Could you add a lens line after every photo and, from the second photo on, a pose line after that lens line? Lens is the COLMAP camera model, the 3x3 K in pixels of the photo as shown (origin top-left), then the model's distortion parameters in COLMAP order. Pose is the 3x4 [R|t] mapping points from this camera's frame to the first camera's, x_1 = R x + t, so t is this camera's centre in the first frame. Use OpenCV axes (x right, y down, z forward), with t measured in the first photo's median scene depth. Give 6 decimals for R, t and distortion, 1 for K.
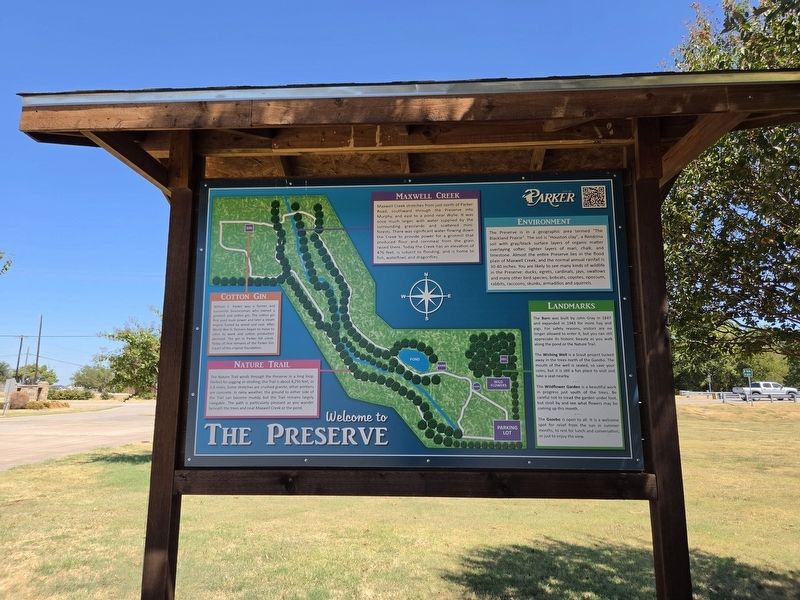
lens RADIAL K [[573.6, 0, 401.1], [0, 573.6, 296.6], [0, 0, 1]] dist [0.054993, -0.008827]
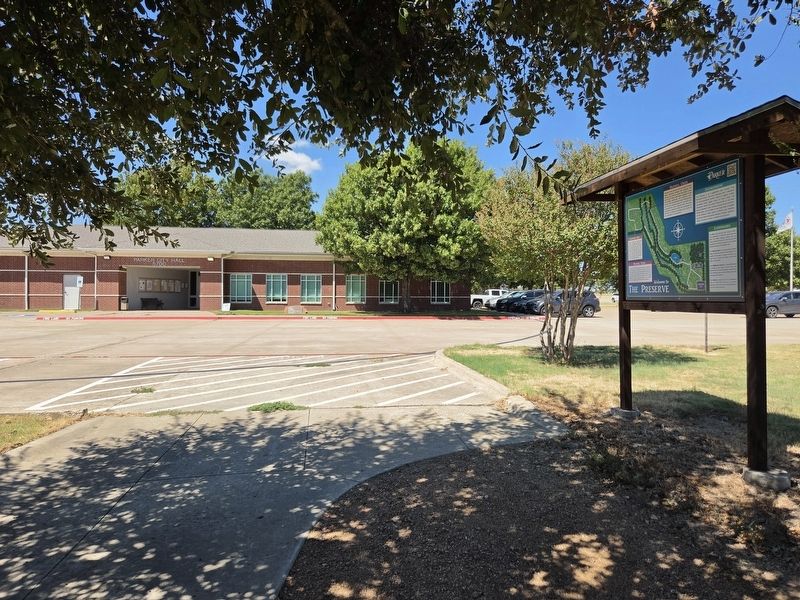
lens RADIAL K [[573.6, 0, 400.2], [0, 573.6, 298.8], [0, 0, 1]] dist [0.054993, -0.008827]
pose [[0.184516, -0.000507, -0.982829, 2.180944], [0.179579, 0.983183, 0.033207, -0.008080], [0.966284, -0.182623, 0.181504, -0.574890]]
